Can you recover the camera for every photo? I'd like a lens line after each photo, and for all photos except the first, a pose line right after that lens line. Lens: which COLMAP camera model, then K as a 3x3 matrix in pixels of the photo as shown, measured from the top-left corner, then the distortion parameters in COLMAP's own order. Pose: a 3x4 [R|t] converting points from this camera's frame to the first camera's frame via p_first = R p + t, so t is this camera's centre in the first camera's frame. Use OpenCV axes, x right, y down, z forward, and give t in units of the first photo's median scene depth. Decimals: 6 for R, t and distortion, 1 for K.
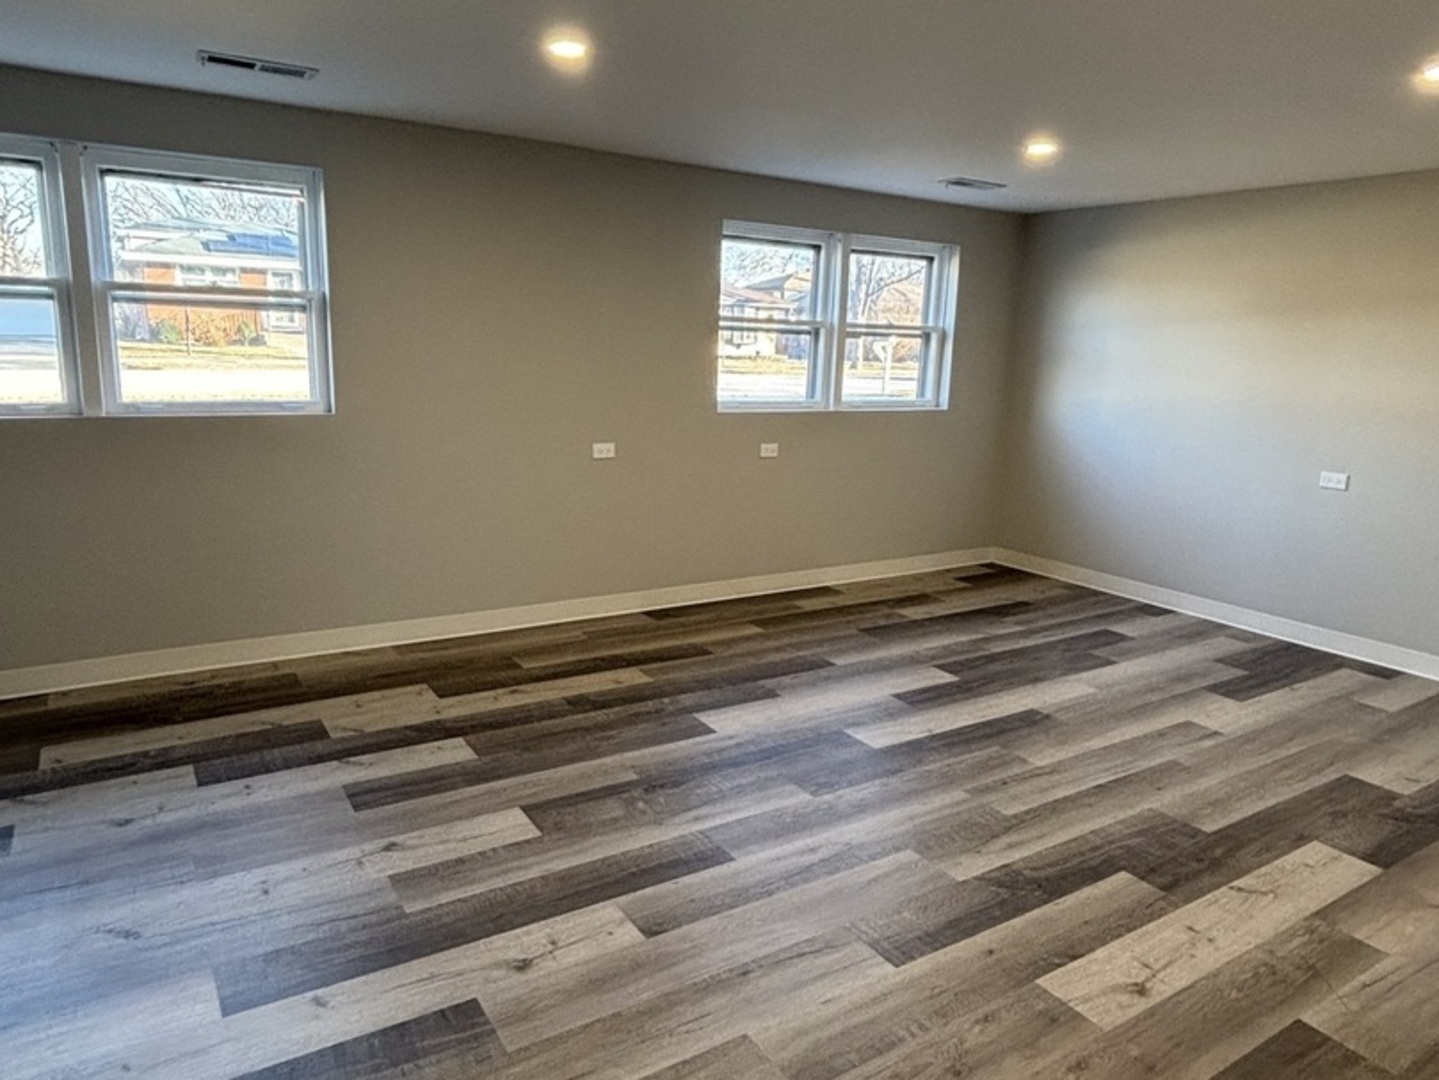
lens RADIAL K [[950.1, 0, 719.5], [0, 950.1, 540.0], [0, 0, 1]] dist [0.039467, -0.065581]
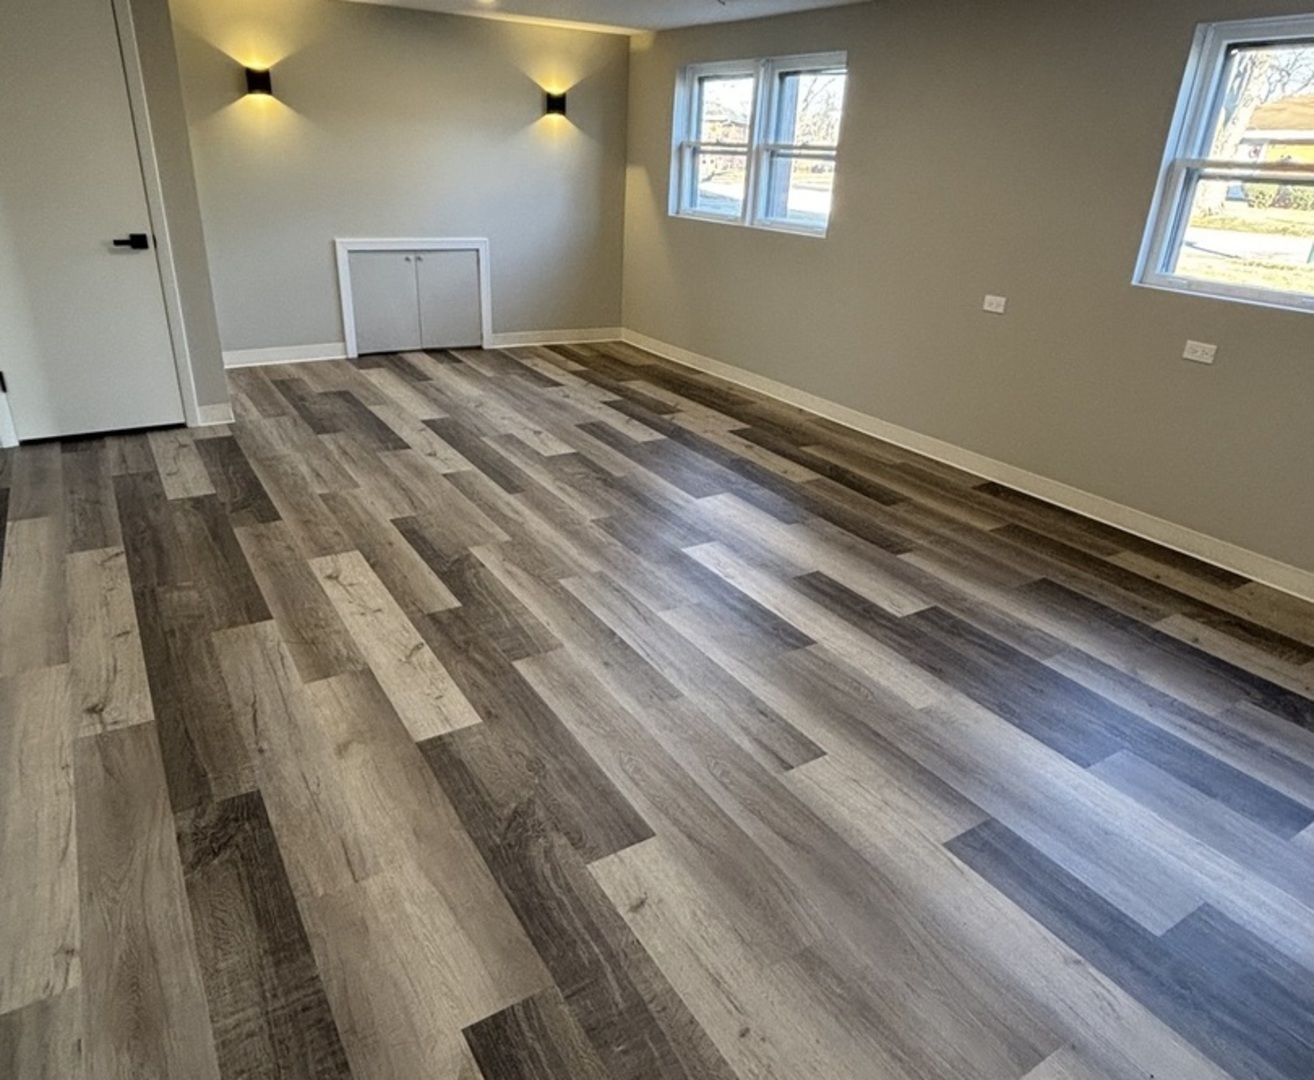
lens RADIAL K [[865.4, 0, 657.0], [0, 865.4, 540.0], [0, 0, 1]] dist [0.063734, -0.102663]
pose [[-0.006484, 0.375250, -0.926901, 1.094639], [-0.248377, 0.897268, 0.364991, -0.158933], [0.968642, 0.232587, 0.087385, 0.855577]]
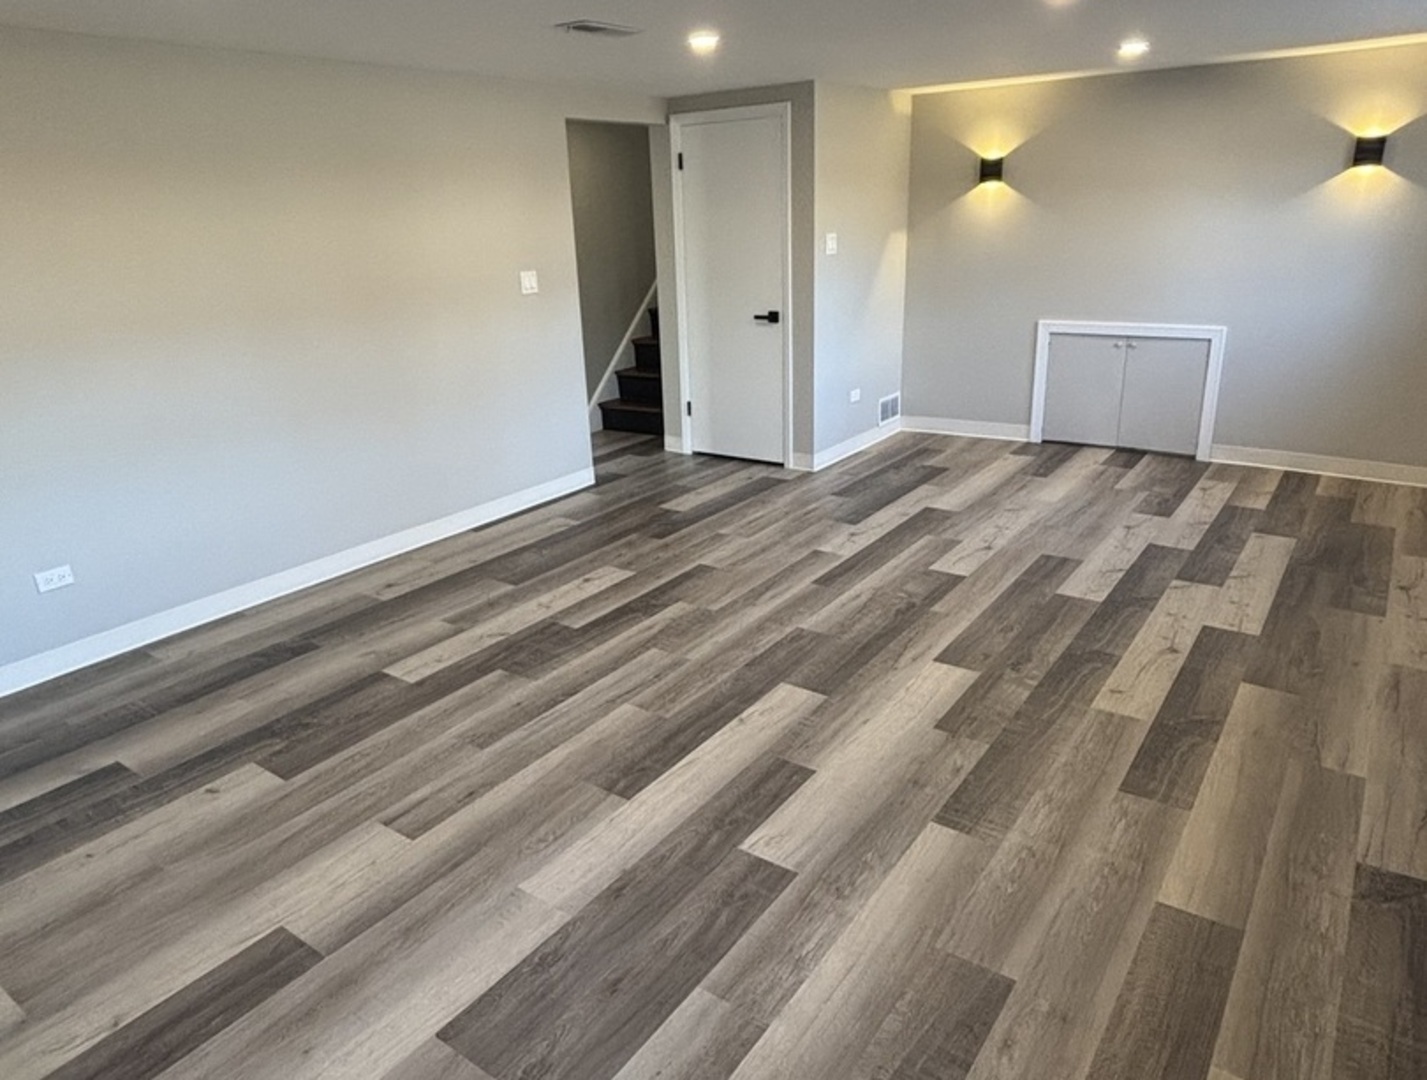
lens RADIAL K [[937.5, 0, 713.5], [0, 937.5, 540.0], [0, 0, 1]] dist [0.062175, -0.077768]
pose [[-0.930493, 0.122139, -0.345348, 0.538520], [-0.069813, 0.866364, 0.494509, -0.382052], [0.359596, 0.484247, -0.797619, 1.642148]]
